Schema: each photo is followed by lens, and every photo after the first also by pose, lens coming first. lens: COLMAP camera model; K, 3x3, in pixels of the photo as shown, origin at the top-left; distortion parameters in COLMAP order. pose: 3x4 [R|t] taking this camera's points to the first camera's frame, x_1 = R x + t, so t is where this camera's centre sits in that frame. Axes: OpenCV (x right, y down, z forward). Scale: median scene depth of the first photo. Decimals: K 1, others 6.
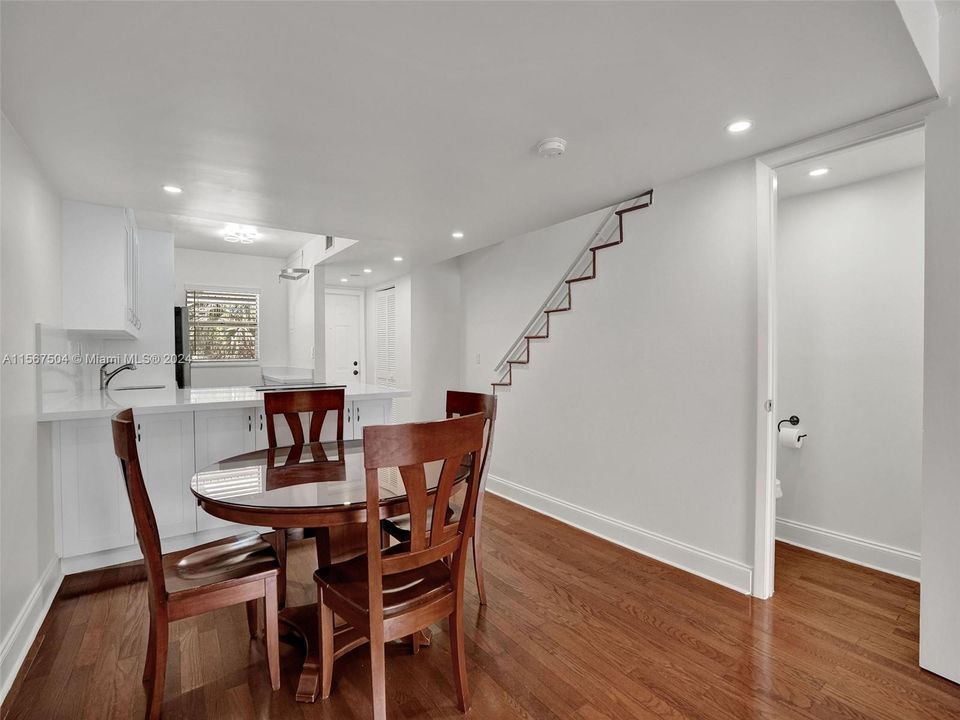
lens RADIAL K [[447.2, 0, 484.7], [0, 447.2, 354.3], [0, 0, 1]] dist [-0.081074, 0.039170]
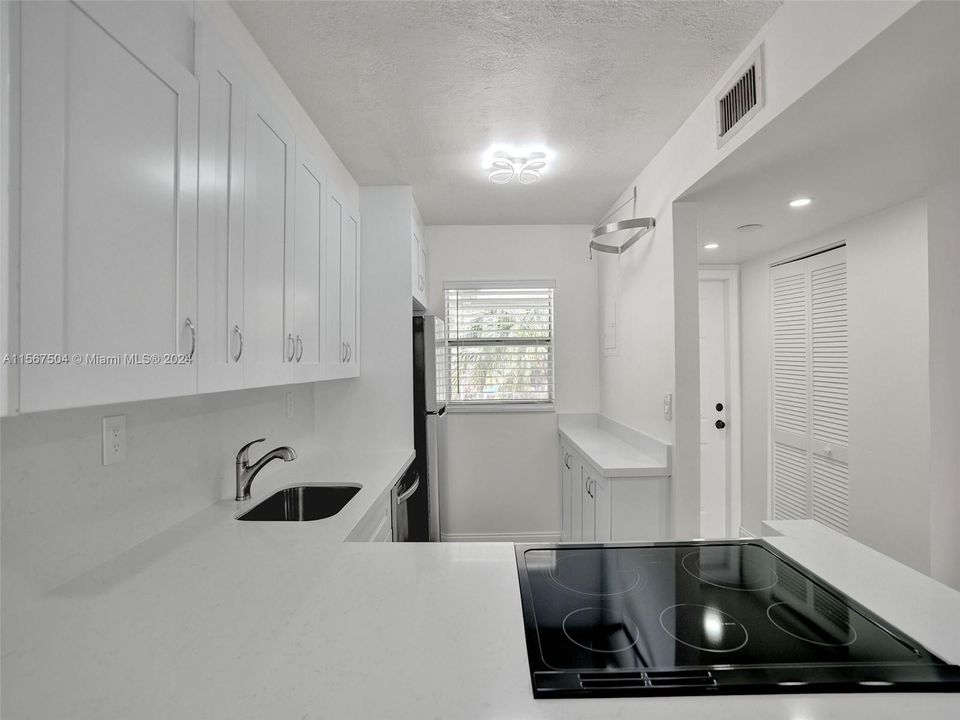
lens RADIAL K [[447.2, 0, 484.7], [0, 447.2, 354.3], [0, 0, 1]] dist [-0.081074, 0.039170]
pose [[0.812276, -0.010775, -0.583173, -0.290664], [0.001568, 0.999866, -0.016291, -0.047823], [0.583270, 0.012318, 0.812185, 0.556786]]
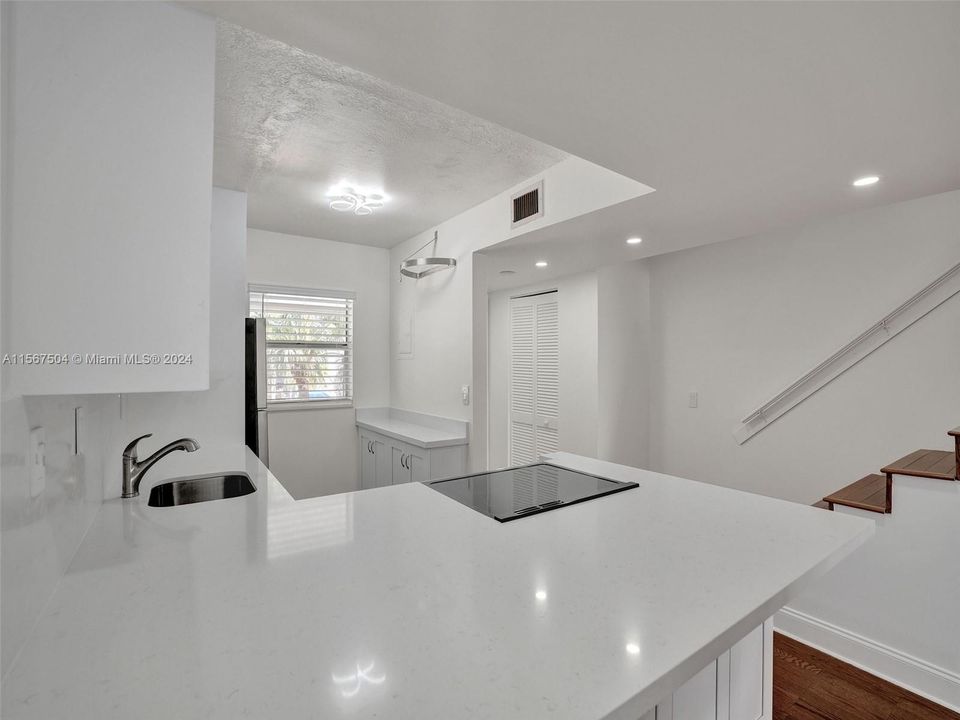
lens RADIAL K [[447.2, 0, 484.7], [0, 447.2, 354.3], [0, 0, 1]] dist [-0.081074, 0.039170]
pose [[0.999952, 0.006214, -0.007546, -0.366045], [-0.006427, 0.999572, -0.028533, -0.042760], [0.007365, 0.028580, 0.999564, 0.391243]]
